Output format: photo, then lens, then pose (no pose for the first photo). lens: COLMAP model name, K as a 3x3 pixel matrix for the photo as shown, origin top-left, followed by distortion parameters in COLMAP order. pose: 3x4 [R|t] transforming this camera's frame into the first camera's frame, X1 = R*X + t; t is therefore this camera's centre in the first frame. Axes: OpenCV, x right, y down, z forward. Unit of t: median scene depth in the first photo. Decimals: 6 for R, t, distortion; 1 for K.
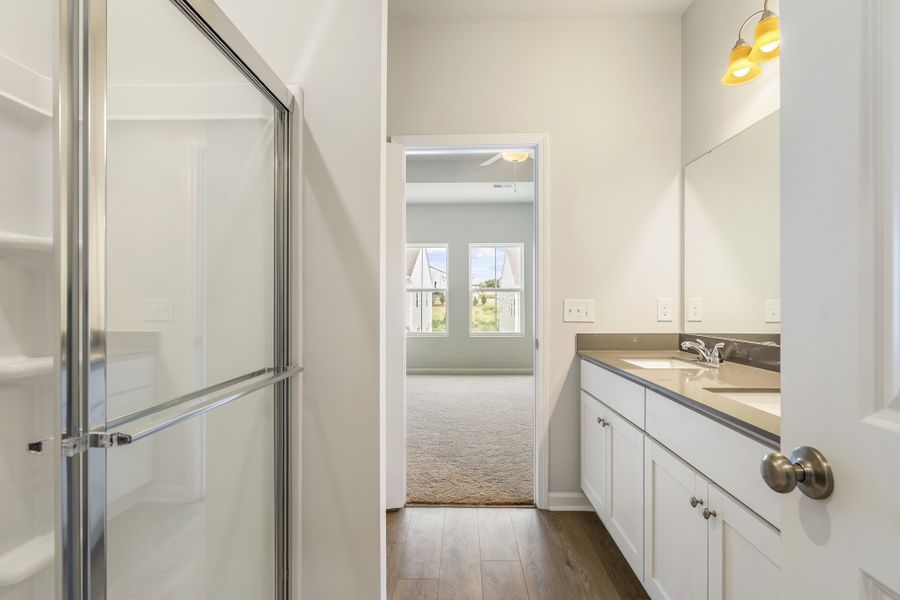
lens RADIAL K [[495.1, 0, 450.0], [0, 495.1, 300.0], [0, 0, 1]] dist [0.002829, -0.000180]
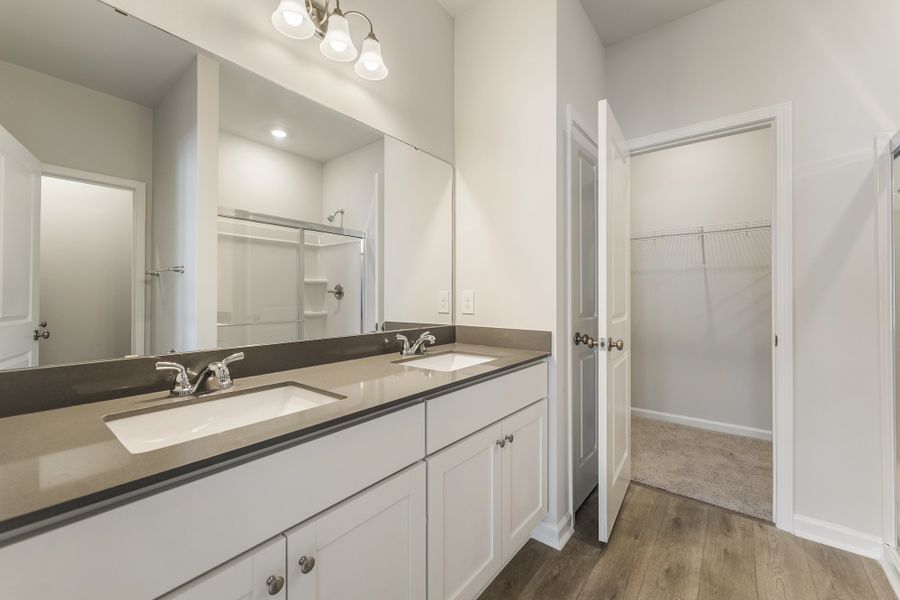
lens RADIAL K [[359.7, 0, 455.0], [0, 359.7, 297.0], [0, 0, 1]] dist [-0.000344, -0.000016]
pose [[-0.801151, 0.003151, 0.598454, 0.008389], [-0.001075, 0.999977, -0.006704, 0.013586], [-0.598461, -0.006014, -0.801129, 1.586174]]
